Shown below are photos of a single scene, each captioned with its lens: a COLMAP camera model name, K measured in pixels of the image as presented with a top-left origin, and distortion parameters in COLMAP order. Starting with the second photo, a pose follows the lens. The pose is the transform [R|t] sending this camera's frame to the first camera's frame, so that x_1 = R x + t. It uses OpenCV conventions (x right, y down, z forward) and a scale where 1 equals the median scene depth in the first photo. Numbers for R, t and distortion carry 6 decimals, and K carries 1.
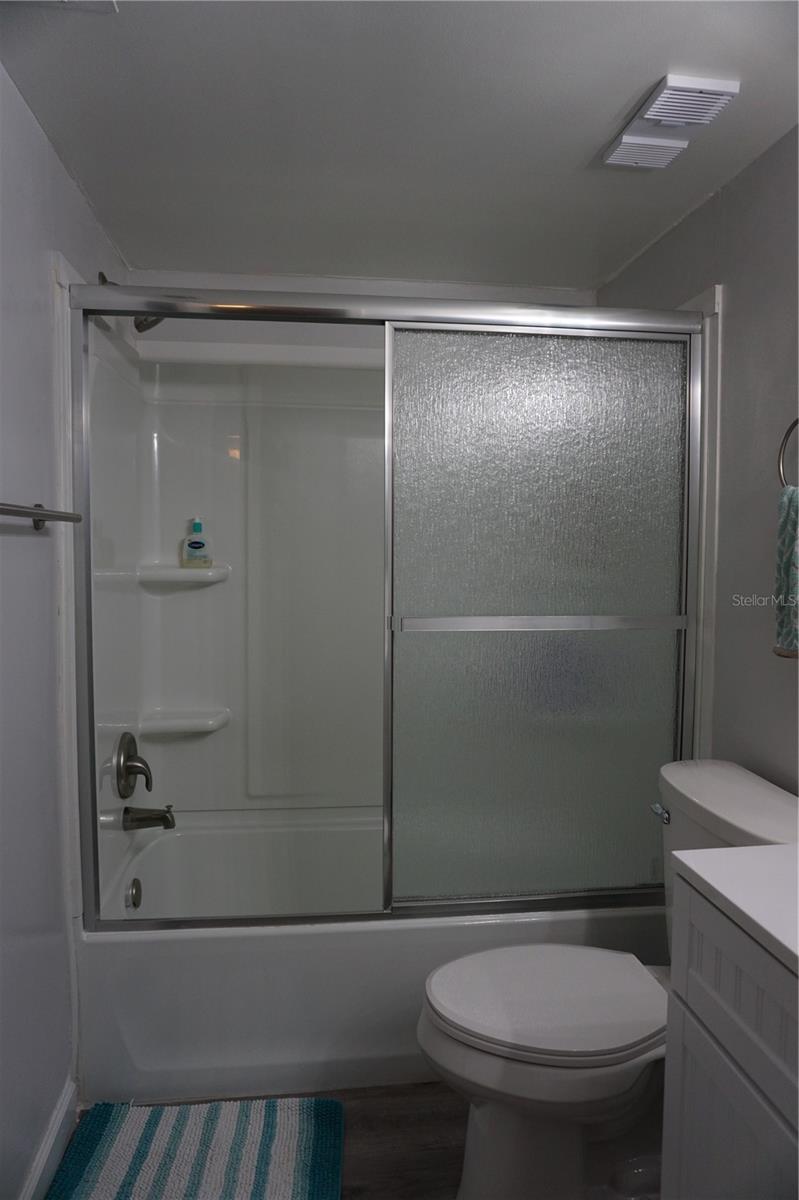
lens RADIAL K [[800.0, 0, 403.6], [0, 800.0, 594.6], [0, 0, 1]] dist [-0.048863, 0.030588]
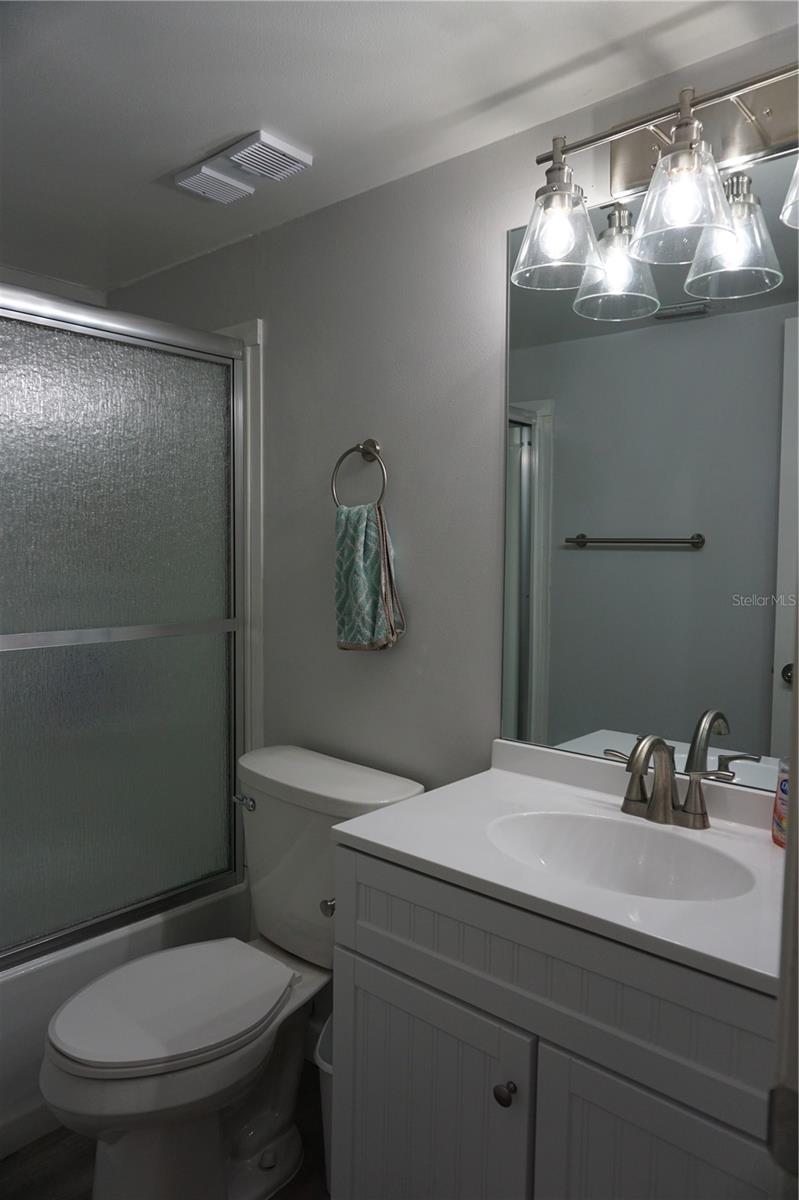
lens RADIAL K [[800.0, 0, 403.6], [0, 800.0, 594.6], [0, 0, 1]] dist [-0.048863, 0.030588]
pose [[0.749939, -0.035944, 0.660529, -0.199786], [0.032837, 0.999314, 0.017098, -0.018157], [-0.660691, 0.008867, 0.750605, 0.033539]]
